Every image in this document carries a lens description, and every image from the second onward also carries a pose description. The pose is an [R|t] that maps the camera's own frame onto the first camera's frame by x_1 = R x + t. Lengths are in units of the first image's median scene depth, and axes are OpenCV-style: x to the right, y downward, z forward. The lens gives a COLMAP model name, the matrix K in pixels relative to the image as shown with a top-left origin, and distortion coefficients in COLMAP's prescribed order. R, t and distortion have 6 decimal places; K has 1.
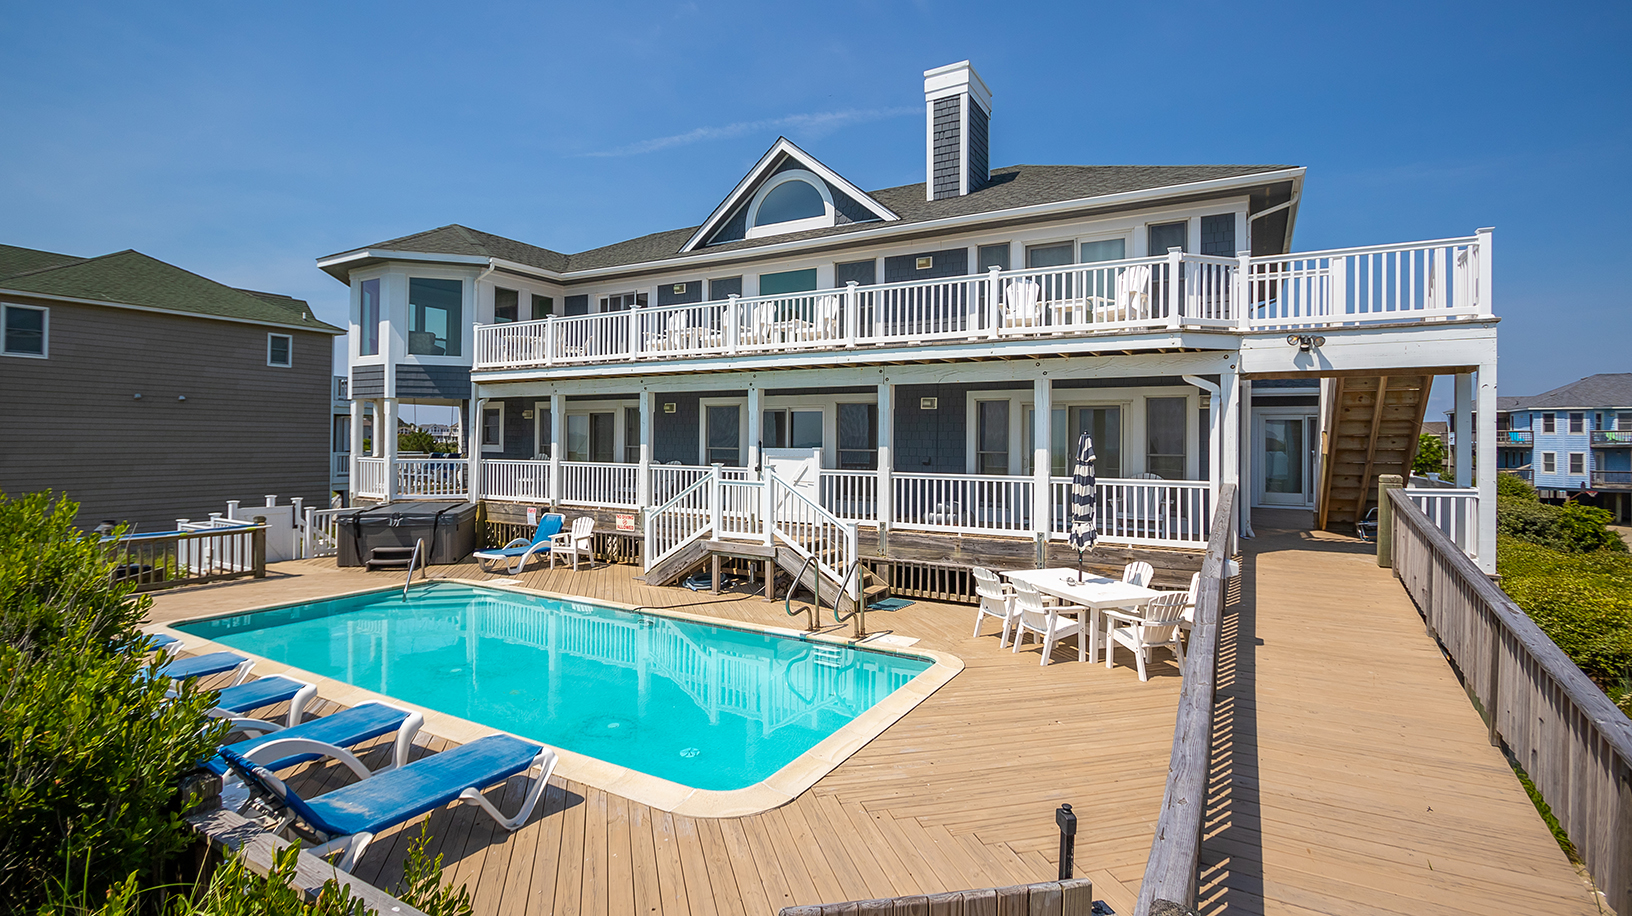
lens RADIAL K [[793.1, 0, 816.0], [0, 793.1, 458.0], [0, 0, 1]] dist [-0.017898, 0.000403]
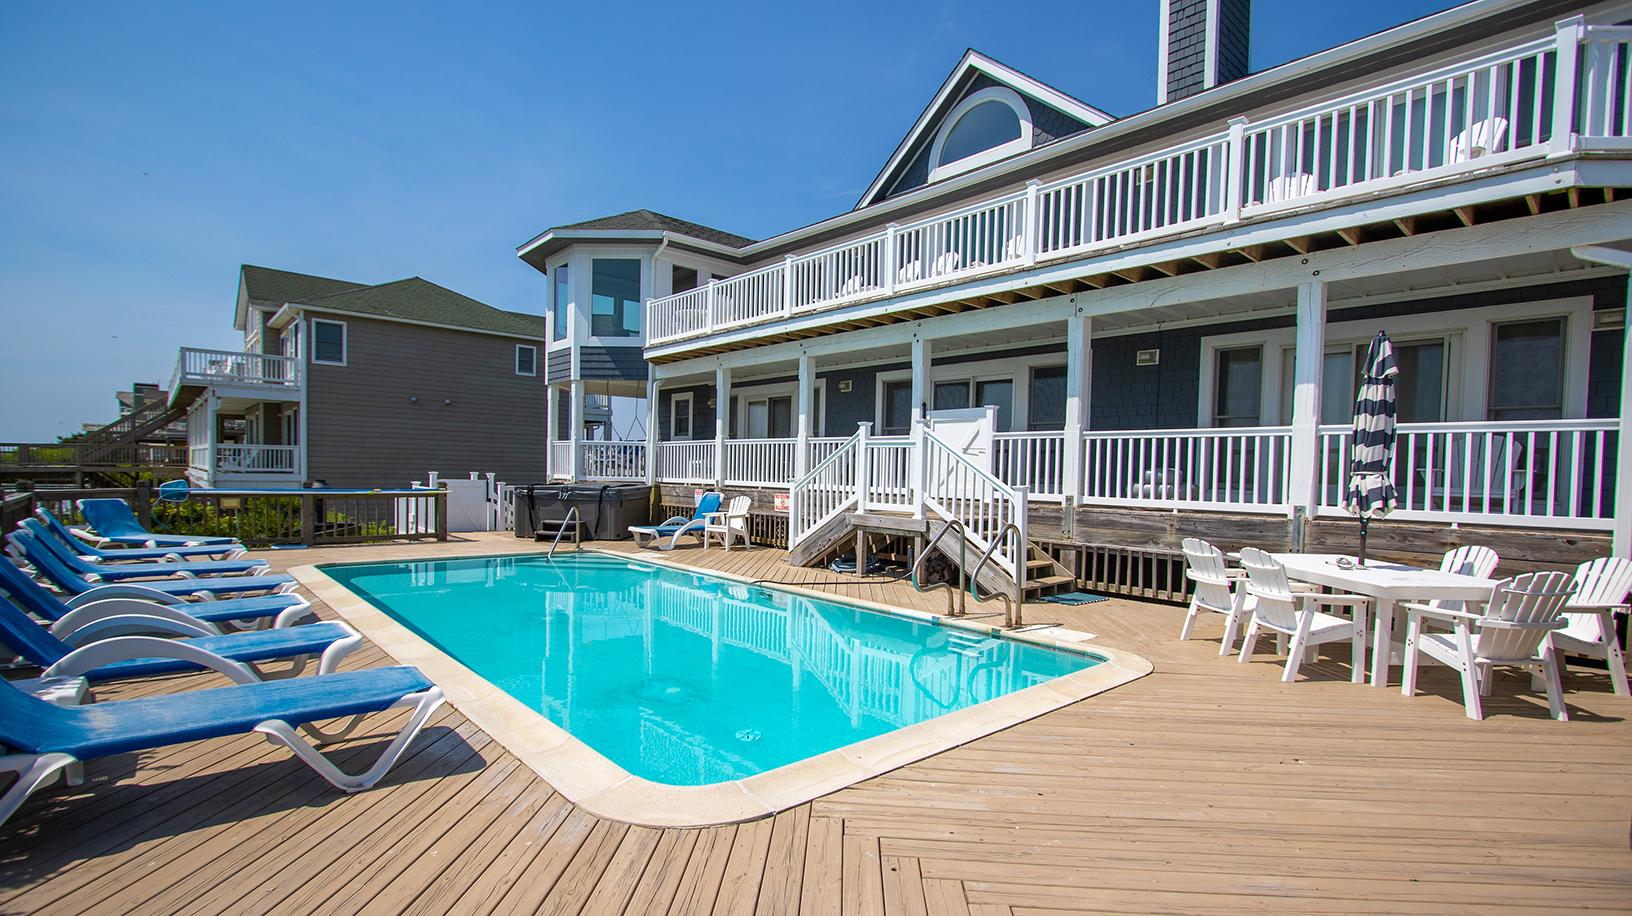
lens RADIAL K [[780.1, 0, 784.7], [0, 780.1, 513.9], [0, 0, 1]] dist [-0.014615, 0.000525]
pose [[0.945279, 0.030896, -0.324798, 0.069881], [-0.018956, 0.999025, 0.039861, 0.074762], [0.325713, -0.031523, 0.944943, 0.187863]]
